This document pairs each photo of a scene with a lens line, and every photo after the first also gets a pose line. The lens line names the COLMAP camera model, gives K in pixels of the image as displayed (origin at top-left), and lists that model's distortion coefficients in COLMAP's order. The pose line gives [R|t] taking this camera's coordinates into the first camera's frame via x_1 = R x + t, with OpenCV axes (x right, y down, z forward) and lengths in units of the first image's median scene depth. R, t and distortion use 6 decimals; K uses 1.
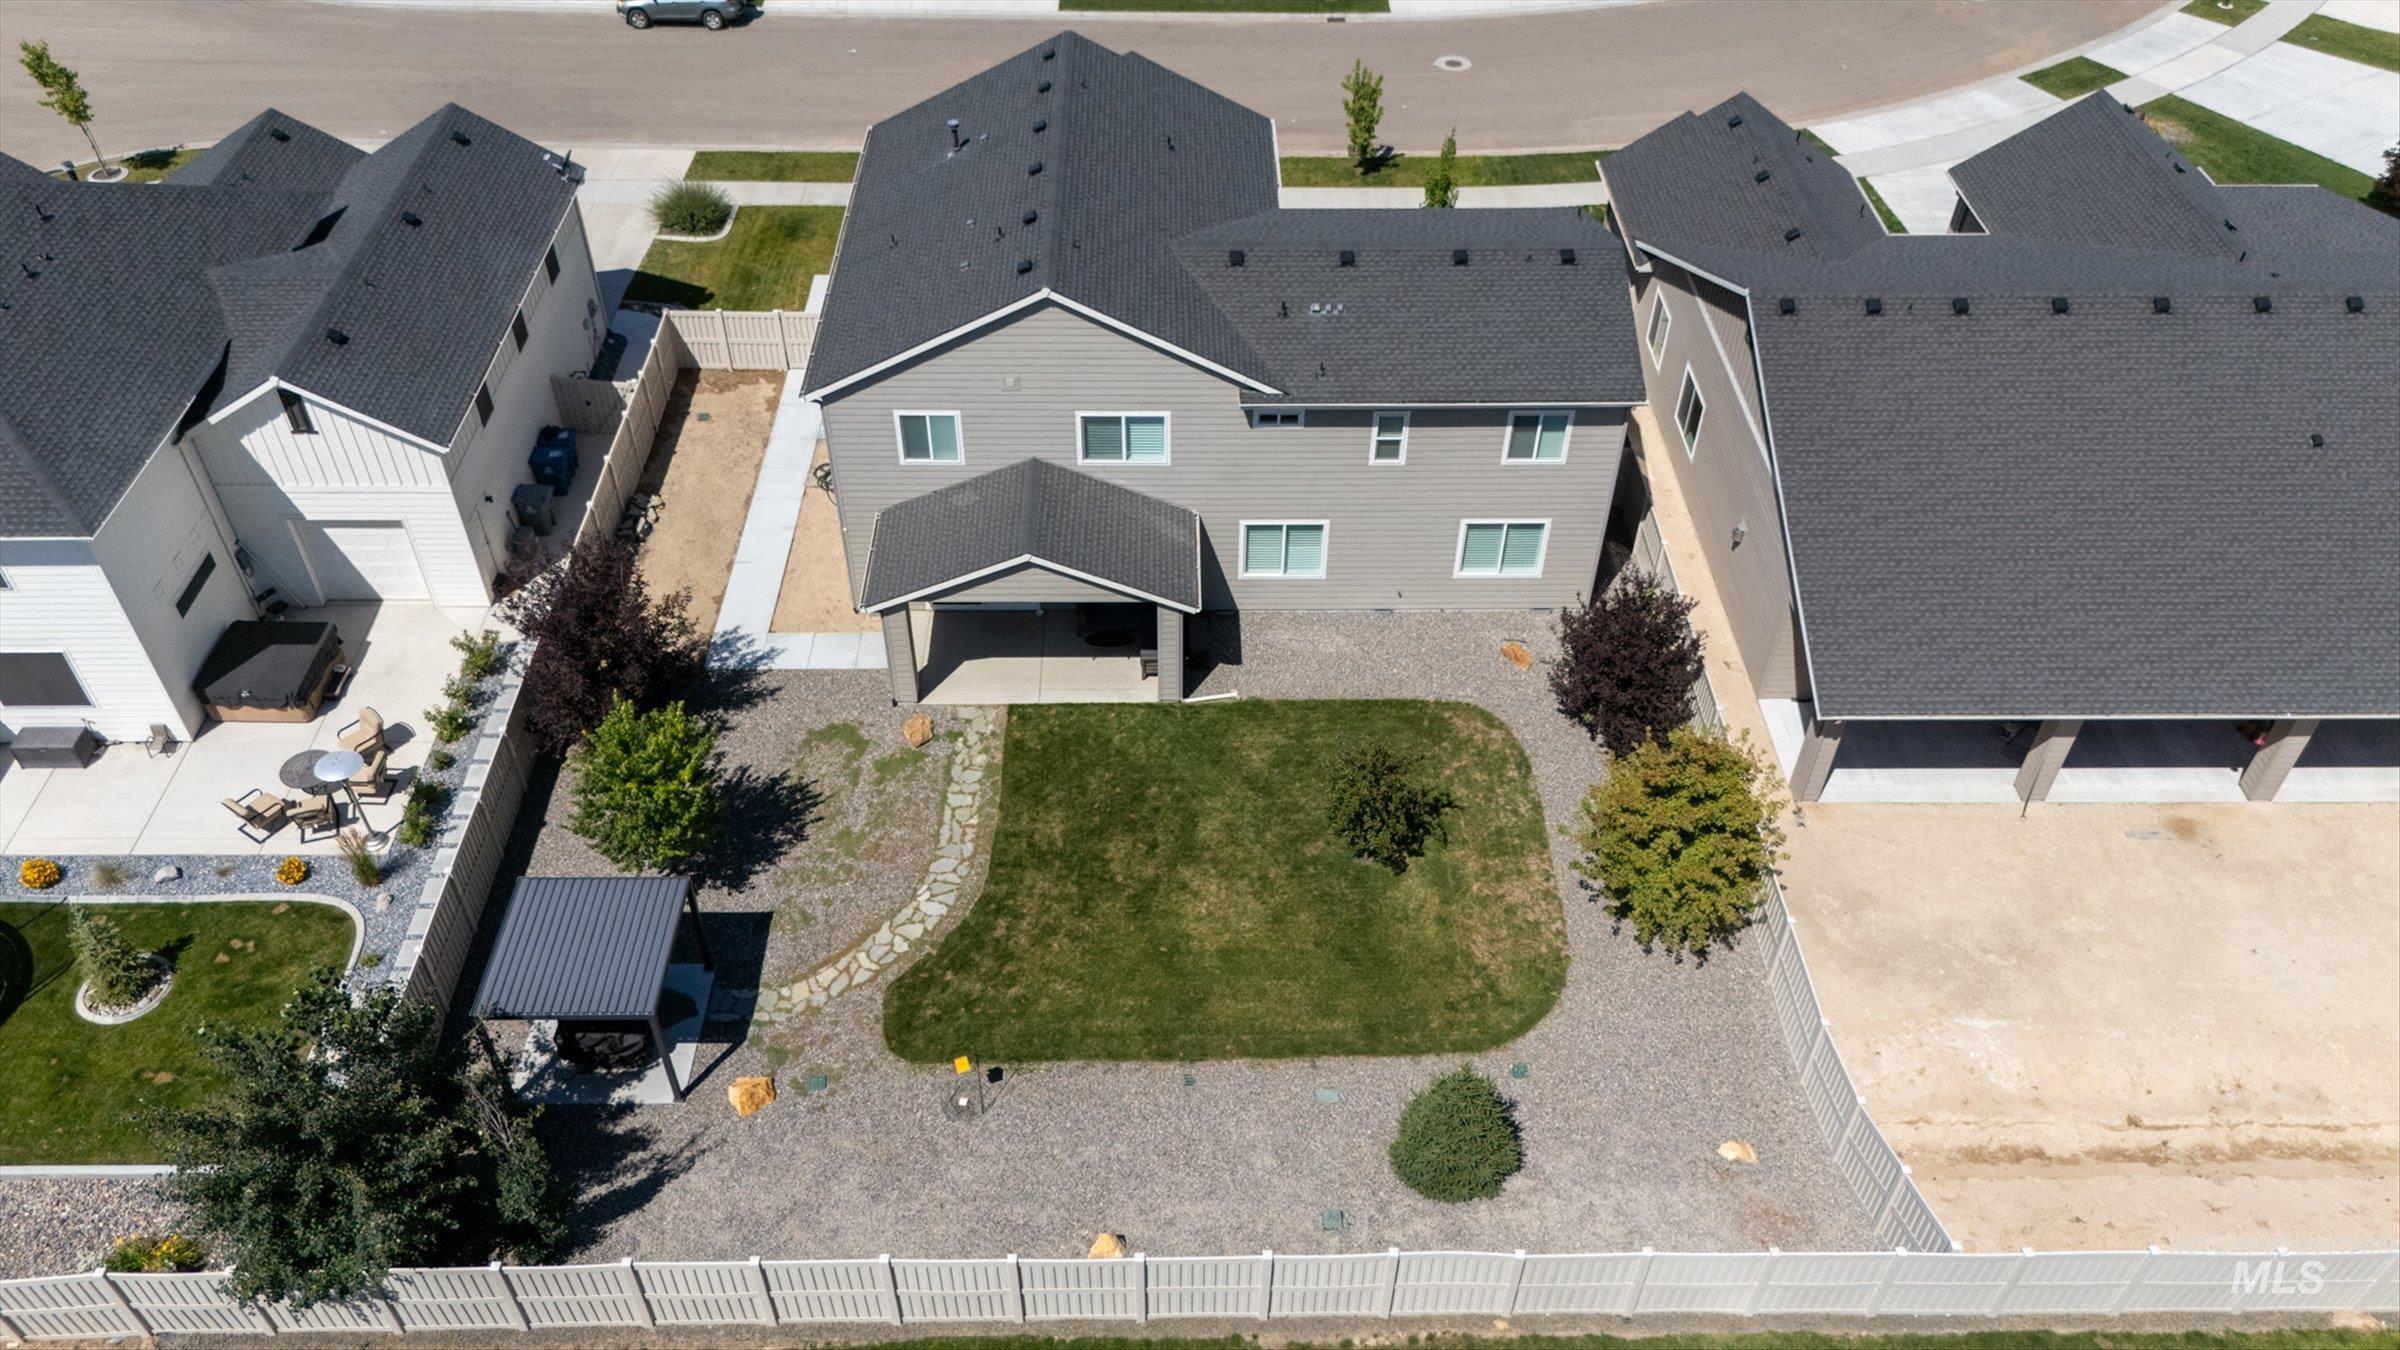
lens RADIAL K [[1786.1, 0, 1200.9], [0, 1786.1, 671.7], [0, 0, 1]] dist [0.058854, -0.050417]
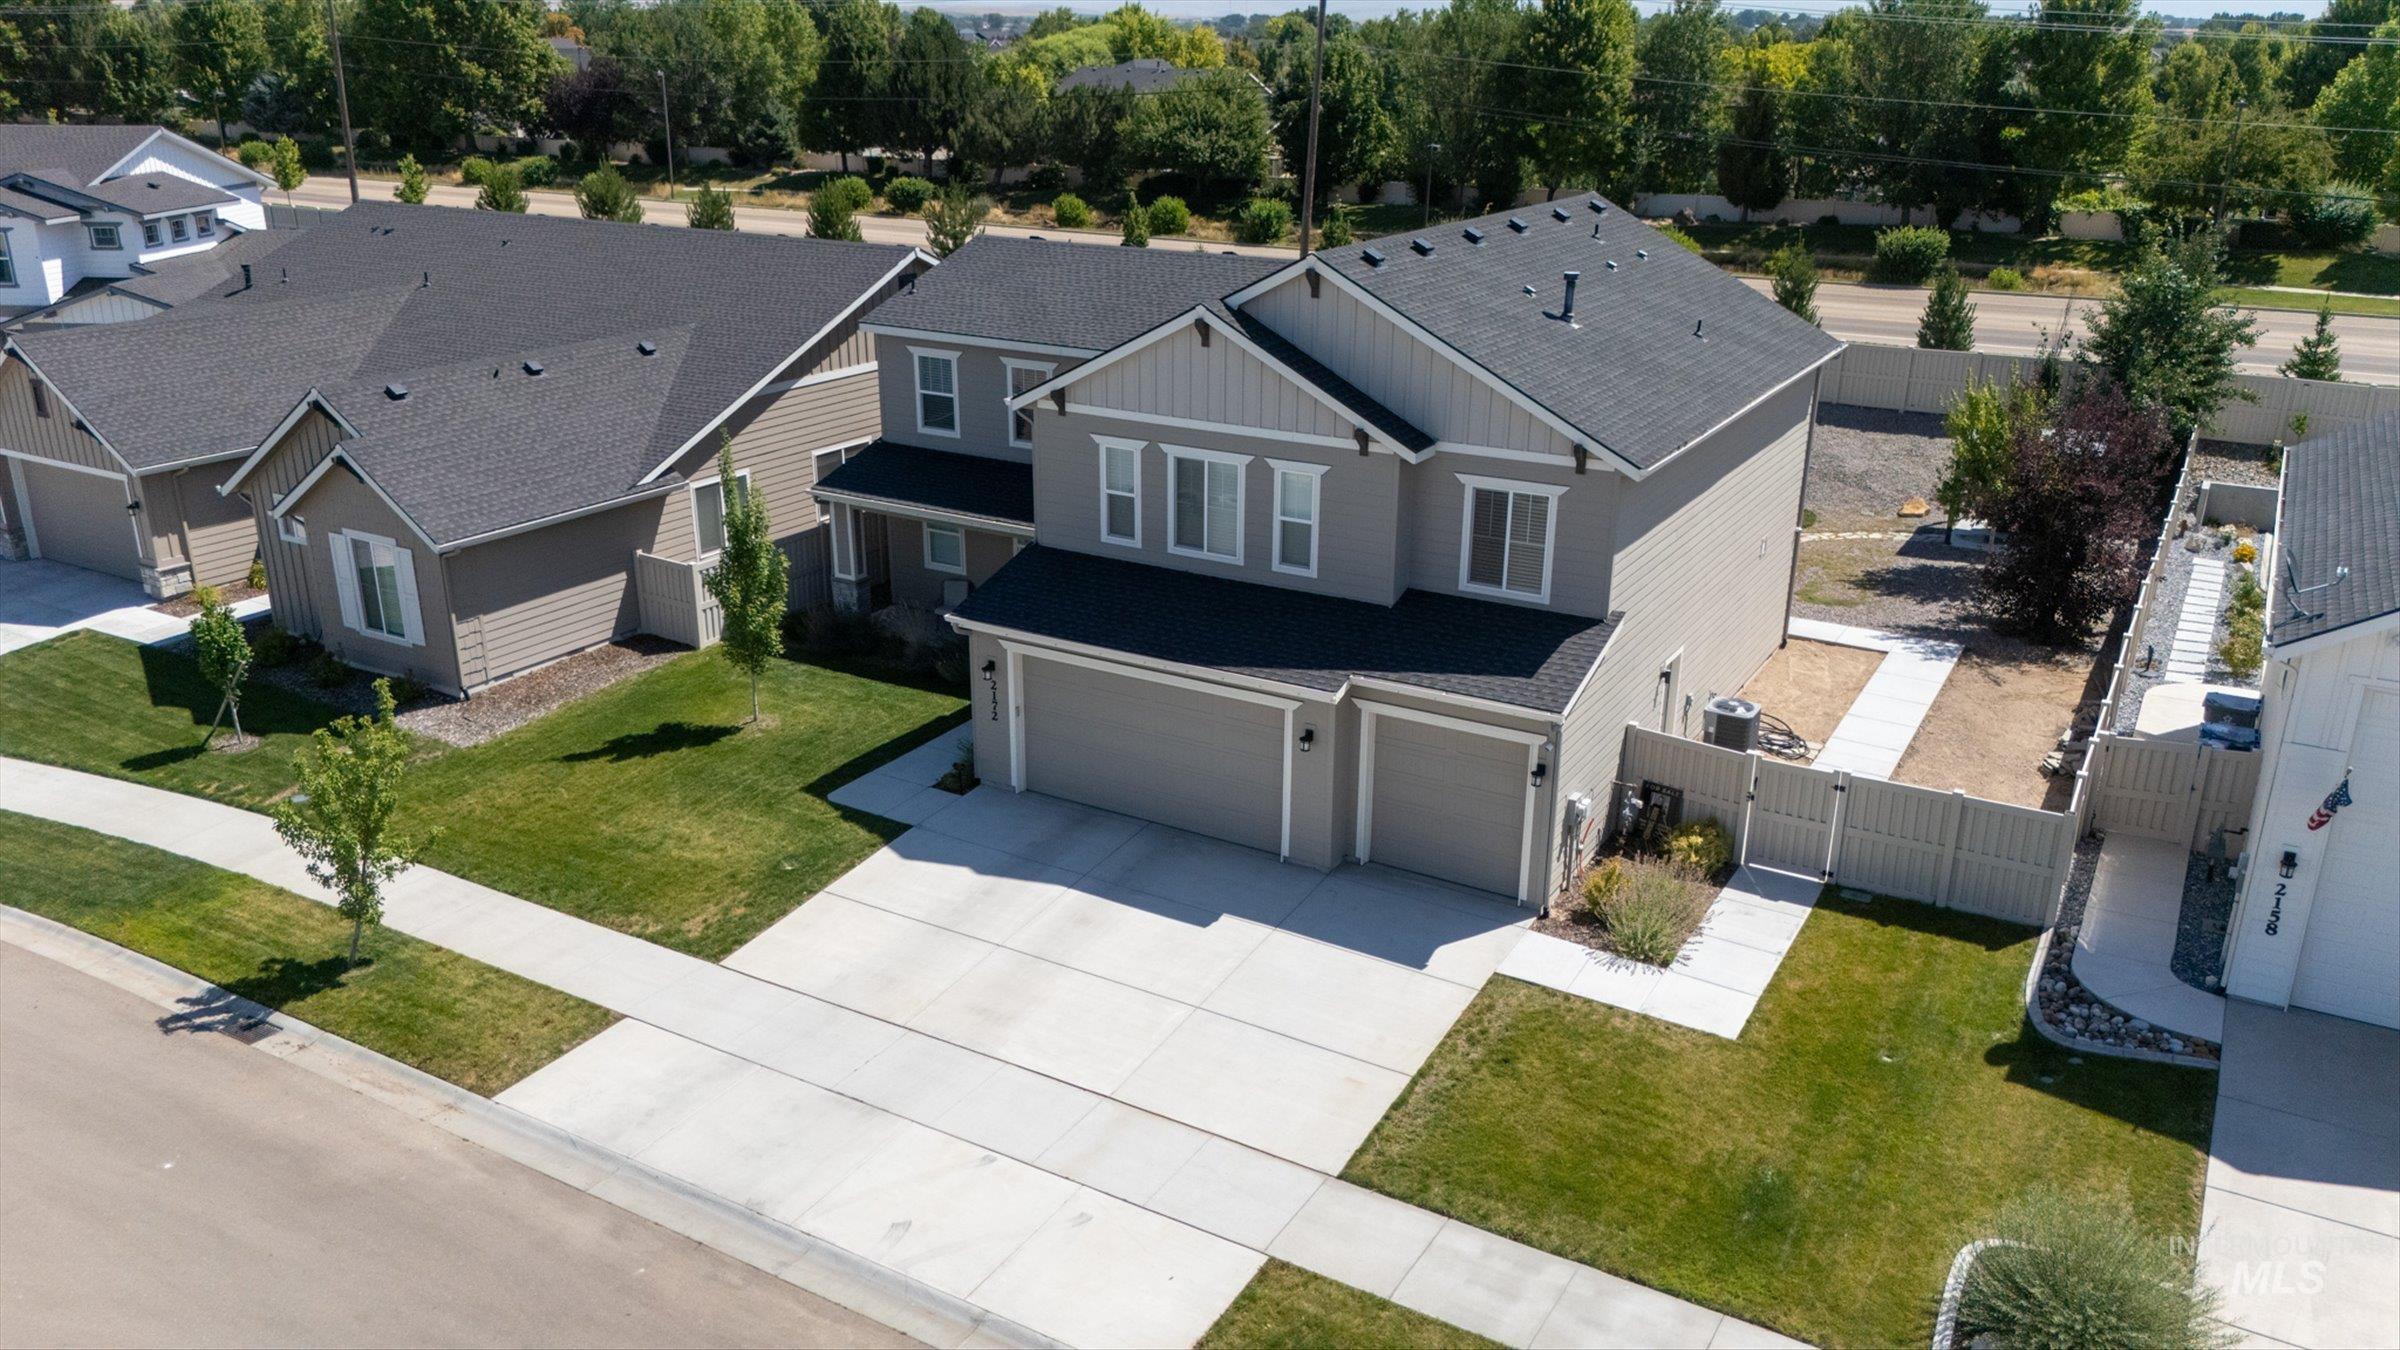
lens RADIAL K [[1779.8, 0, 1202.0], [0, 1779.8, 672.4], [0, 0, 1]] dist [0.051597, -0.029651]
pose [[-0.852073, -0.192224, 0.486848, -0.416135], [0.343870, 0.495665, 0.797540, -0.904010], [-0.394620, 0.846975, -0.356243, 1.576134]]
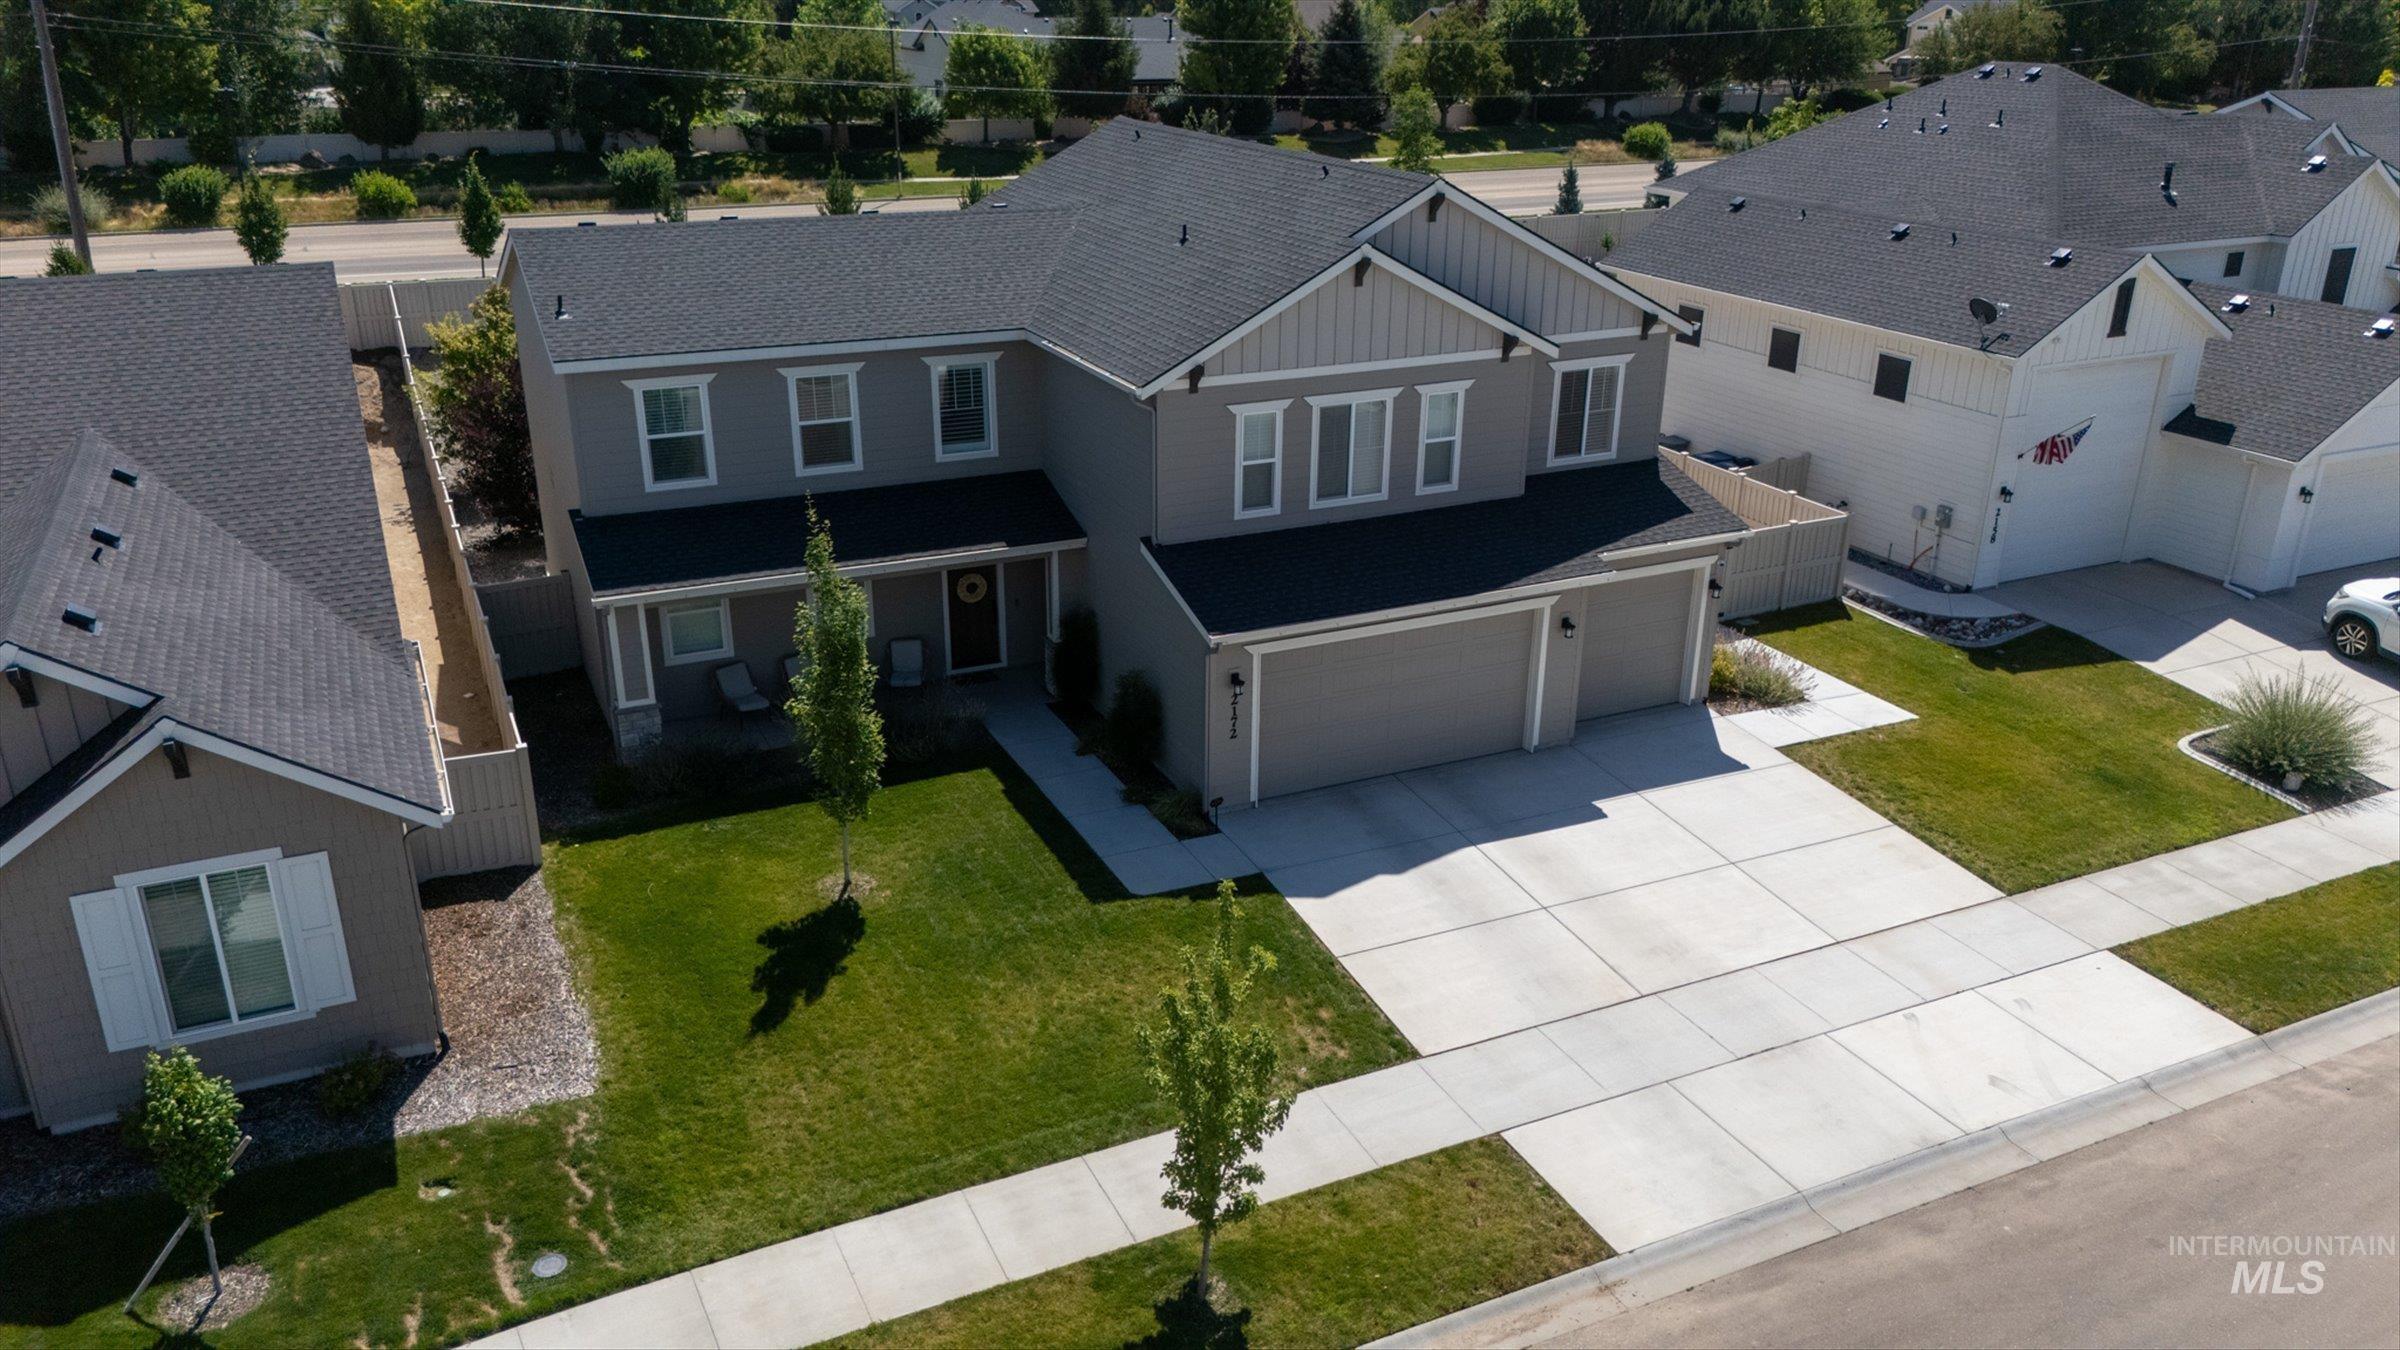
lens RADIAL K [[1779.8, 0, 1202.0], [0, 1779.8, 672.4], [0, 0, 1]] dist [0.051597, -0.029651]
pose [[-0.910590, 0.135570, -0.390443, 0.302074], [-0.293386, 0.453370, 0.841653, -0.900105], [0.291118, 0.880952, -0.373060, 1.586381]]
